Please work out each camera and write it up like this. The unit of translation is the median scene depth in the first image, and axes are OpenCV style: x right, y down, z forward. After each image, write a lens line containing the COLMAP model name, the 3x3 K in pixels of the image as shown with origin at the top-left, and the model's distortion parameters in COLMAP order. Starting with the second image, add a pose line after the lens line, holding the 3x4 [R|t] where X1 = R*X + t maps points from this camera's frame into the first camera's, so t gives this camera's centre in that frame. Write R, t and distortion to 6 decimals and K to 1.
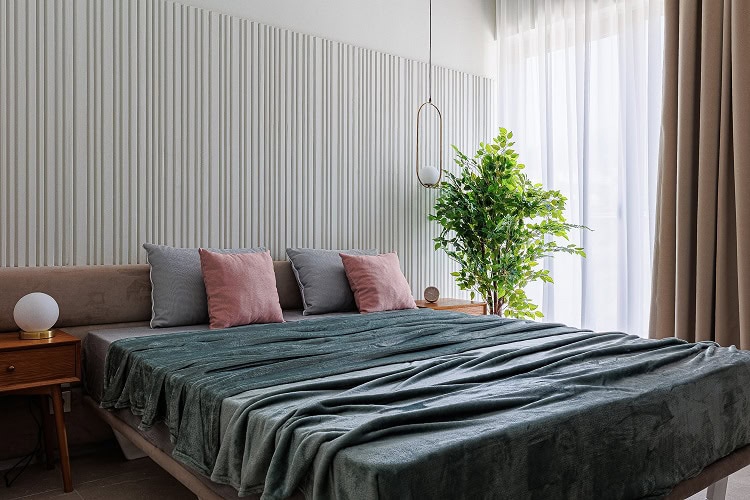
lens RADIAL K [[669.5, 0, 372.1], [0, 669.5, 248.0], [0, 0, 1]] dist [0.009288, 0.006554]
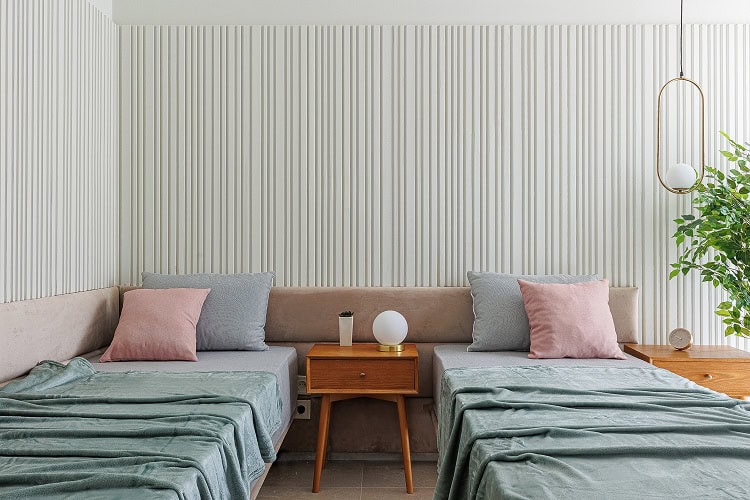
lens RADIAL K [[653.1, 0, 376.7], [0, 653.1, 250.6], [0, 0, 1]] dist [0.040112, -0.060353]
pose [[0.759825, -0.008371, -0.650074, 0.302023], [-0.012020, 0.999565, -0.026921, -0.004156], [0.650017, 0.028269, 0.759394, 0.241942]]
